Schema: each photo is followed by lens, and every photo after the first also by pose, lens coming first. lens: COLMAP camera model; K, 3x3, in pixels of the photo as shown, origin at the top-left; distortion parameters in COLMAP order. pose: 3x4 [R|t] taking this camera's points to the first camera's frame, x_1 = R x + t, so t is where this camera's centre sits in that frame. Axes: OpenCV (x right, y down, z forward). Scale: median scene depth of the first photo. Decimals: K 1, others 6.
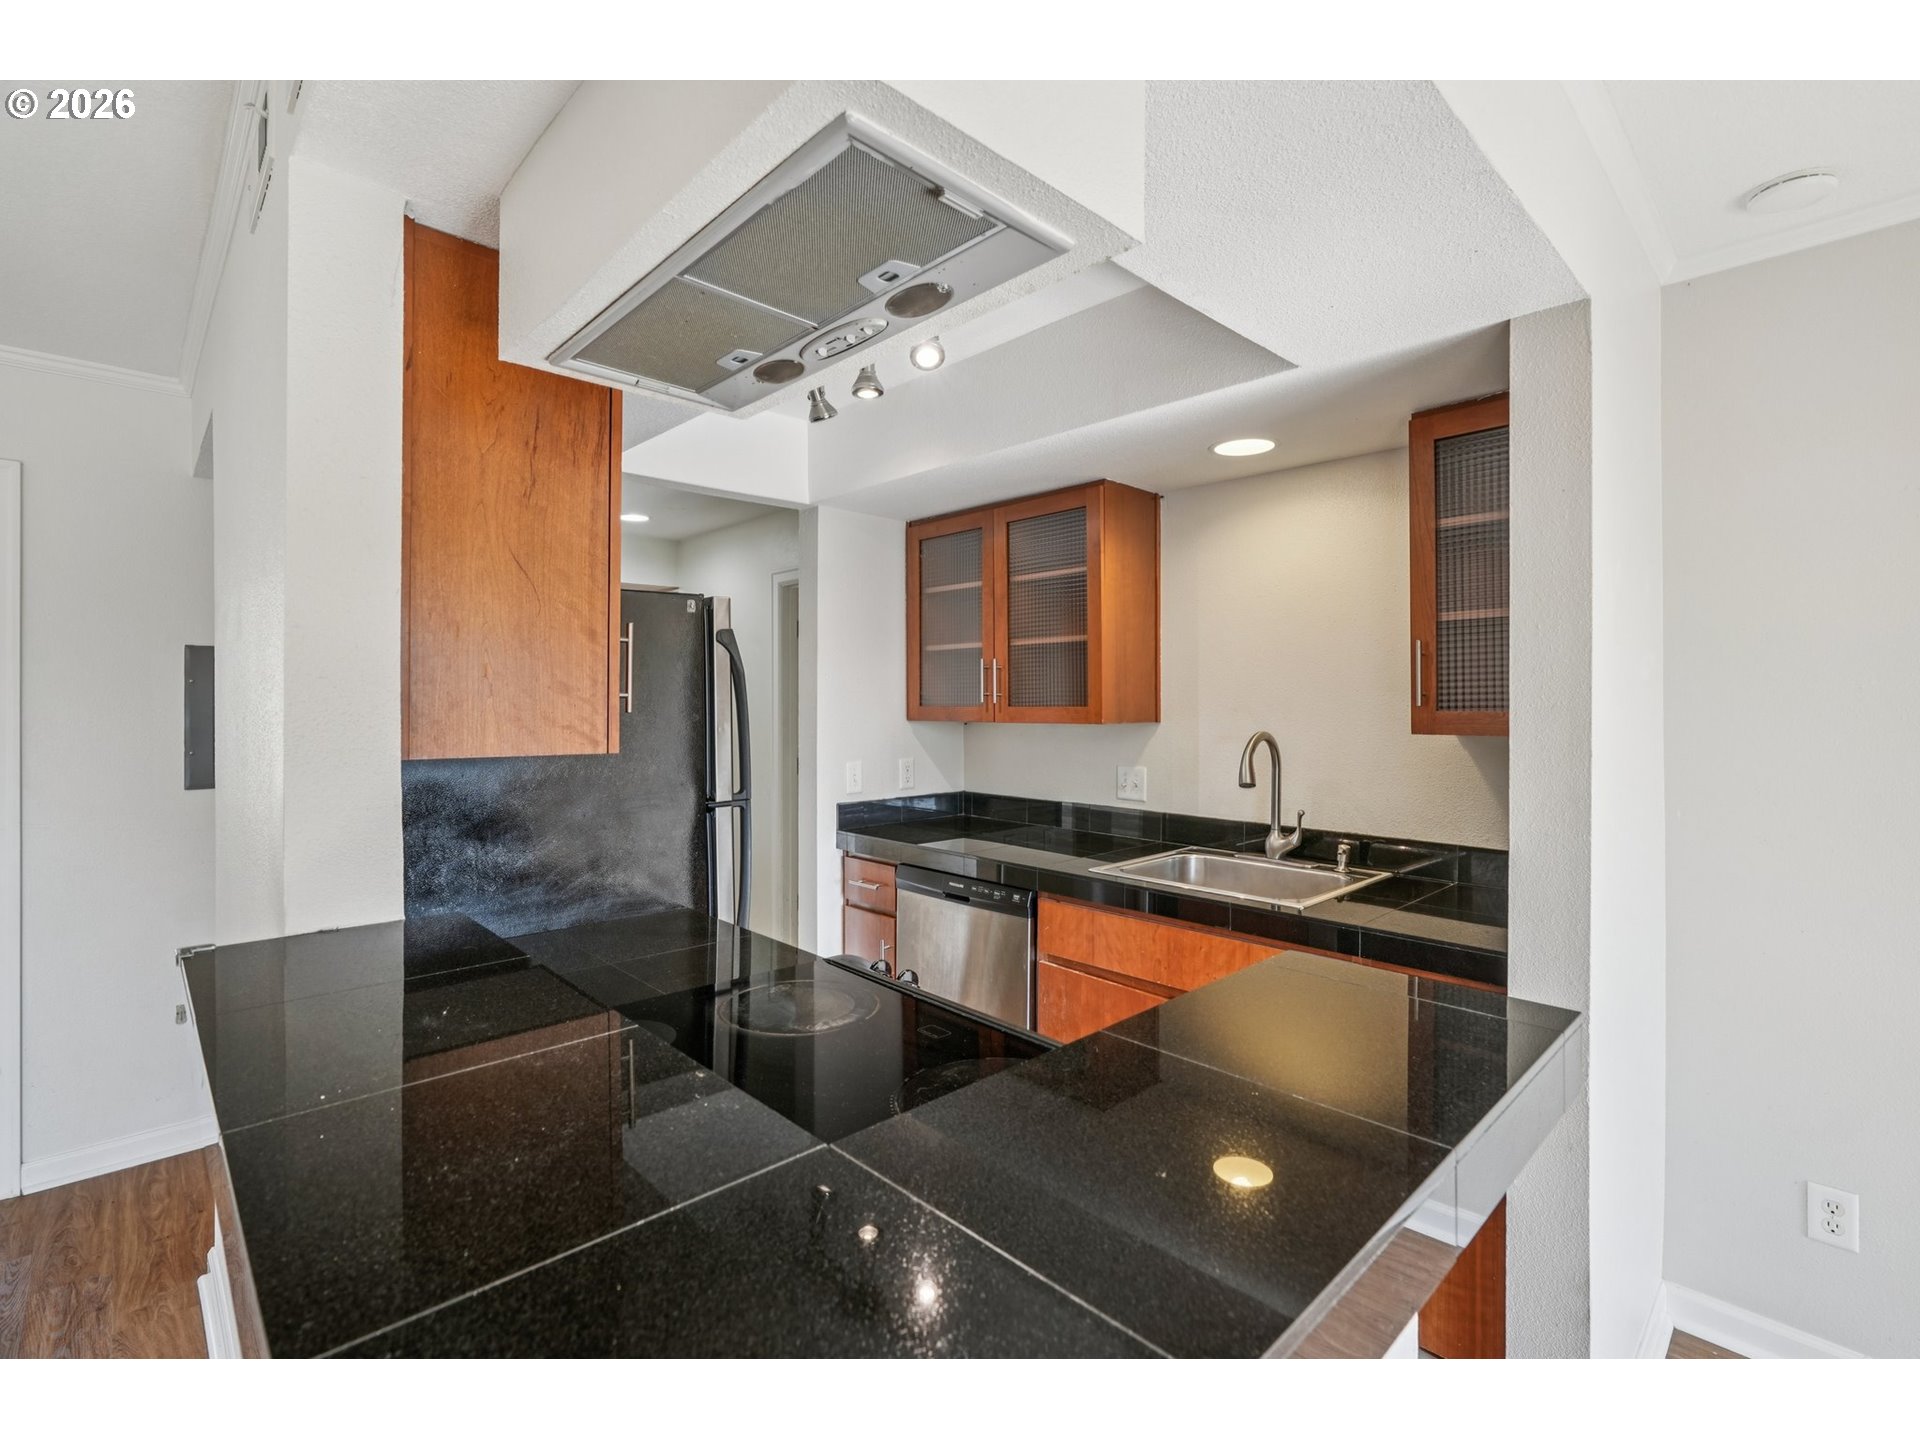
lens RADIAL K [[868.4, 0, 965.4], [0, 868.4, 698.8], [0, 0, 1]] dist [-0.016564, 0.006309]
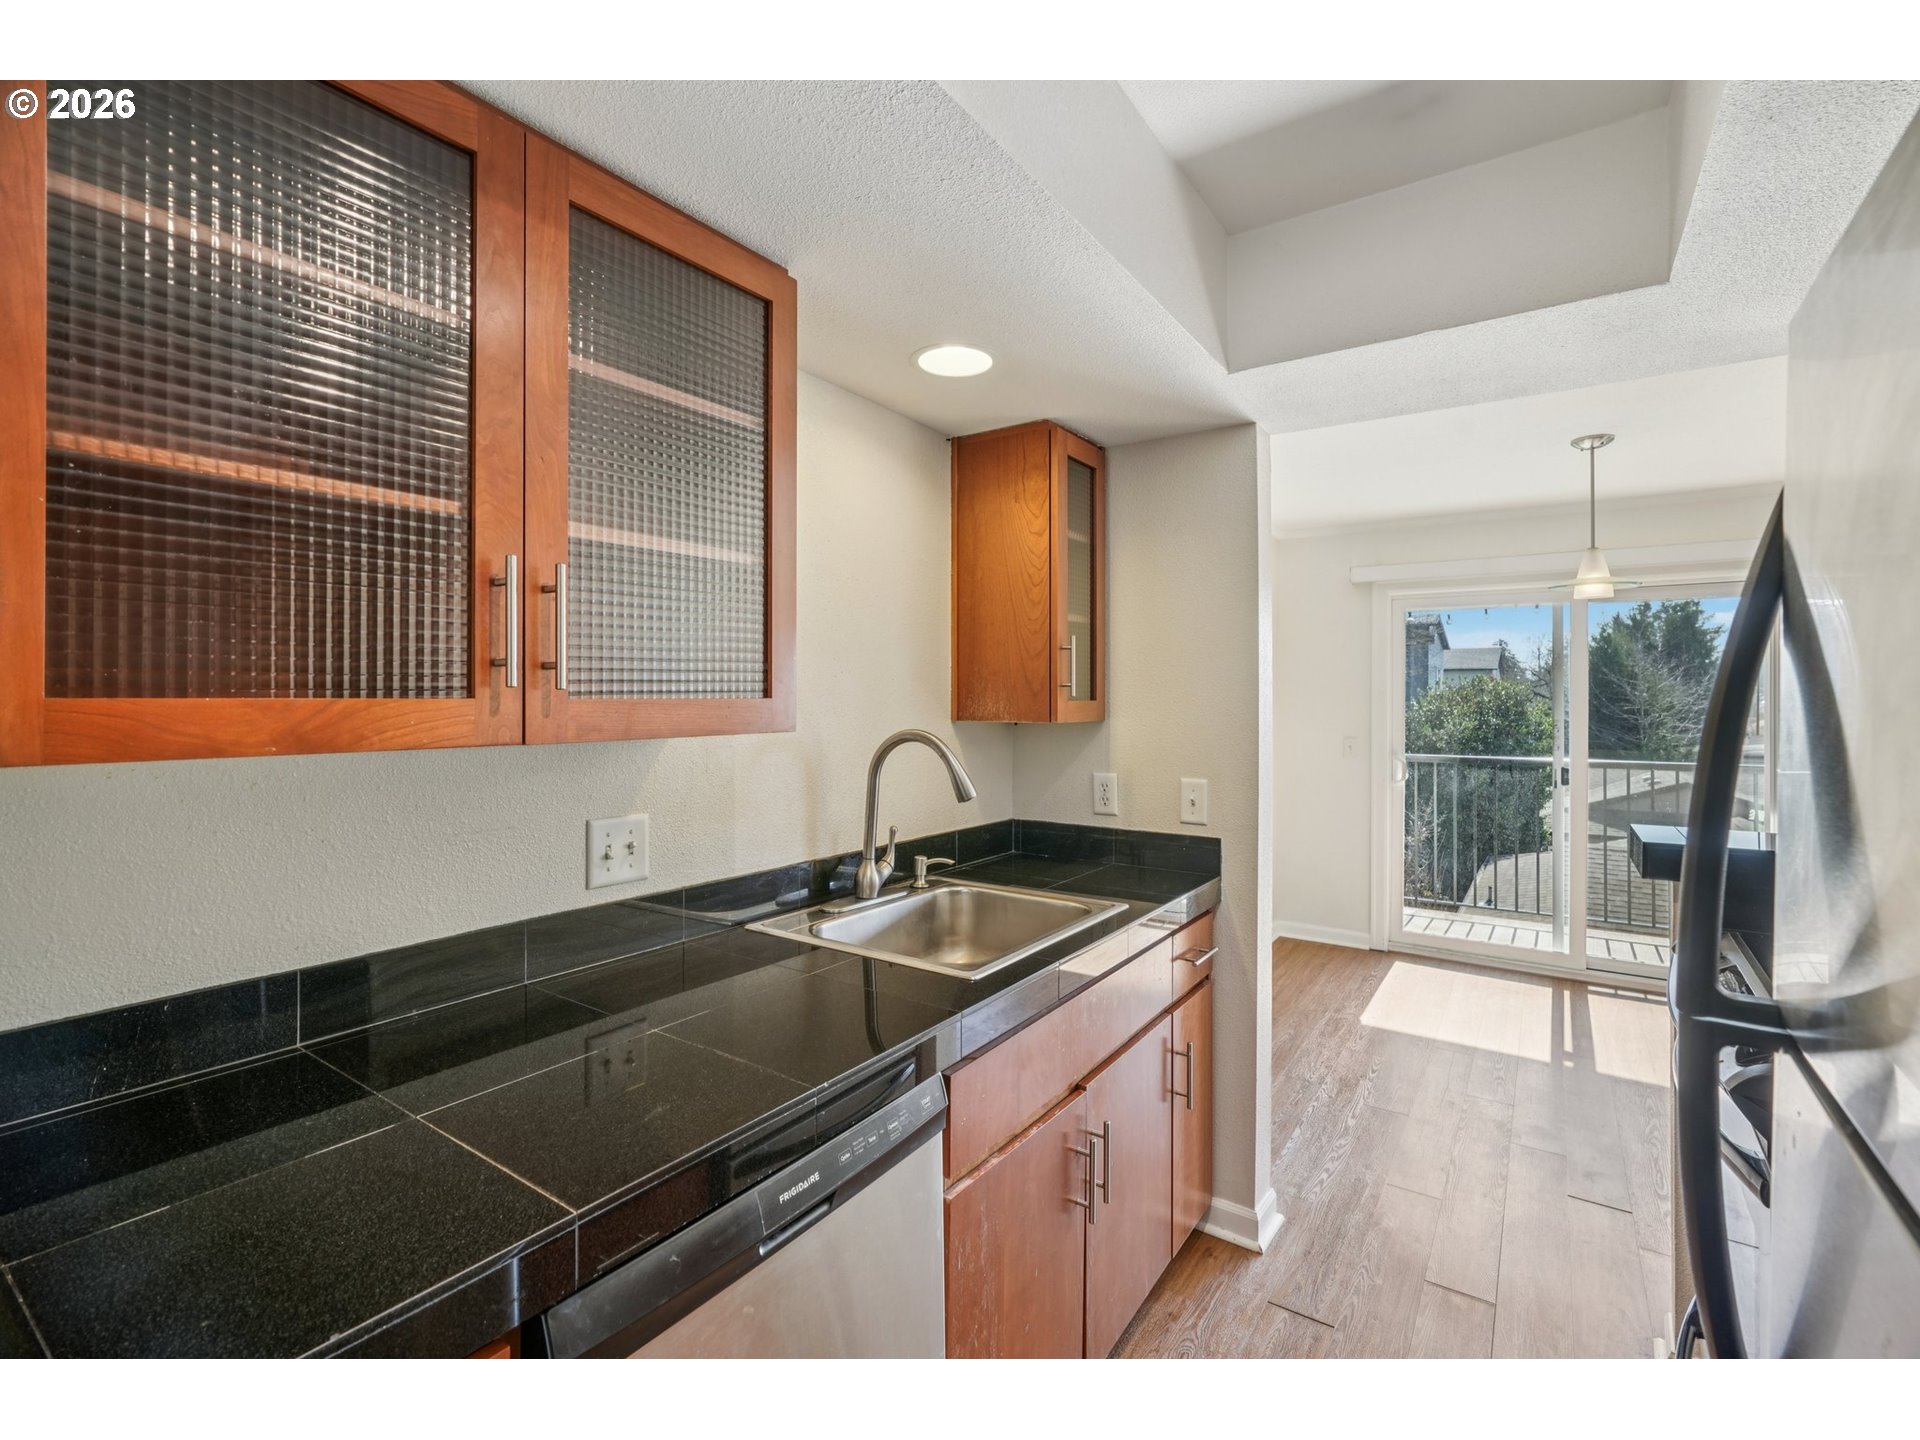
lens RADIAL K [[868.4, 0, 957.3], [0, 868.4, 702.0], [0, 0, 1]] dist [-0.016564, 0.006309]
pose [[-0.196337, -0.010560, 0.980480, -0.490949], [-0.001991, 0.999944, 0.010371, 0.011614], [-0.980534, 0.000085, -0.196347, 1.338562]]
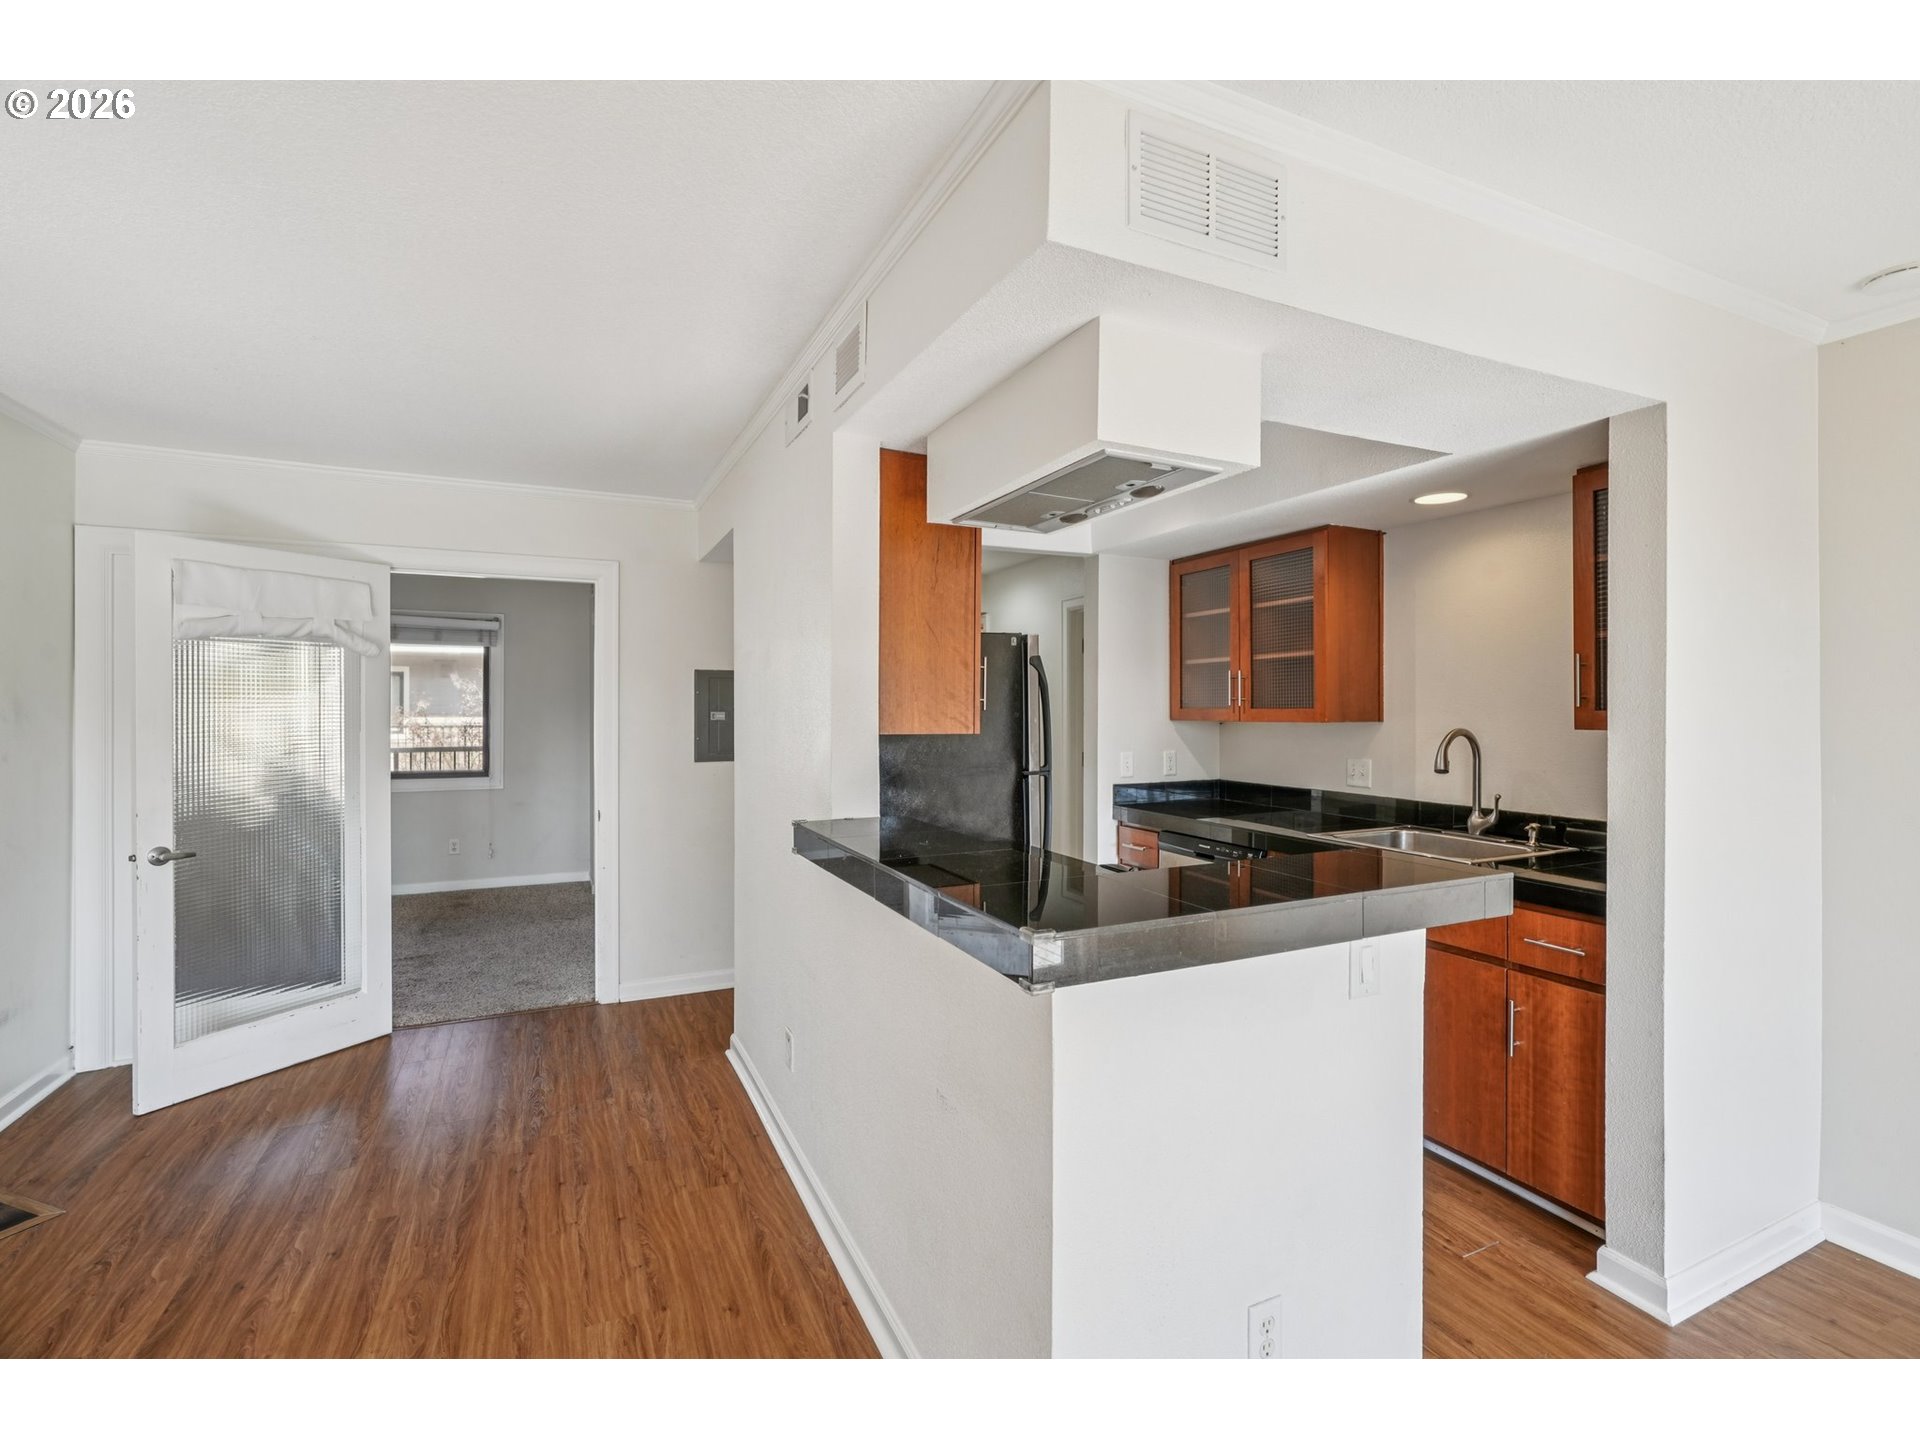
lens RADIAL K [[868.4, 0, 964.6], [0, 868.4, 707.1], [0, 0, 1]] dist [-0.016564, 0.006309]
pose [[0.947995, -0.000012, -0.318284, 0.082713], [0.000934, 0.999996, 0.002742, 0.004125], [0.318283, -0.002897, 0.947991, -0.448044]]
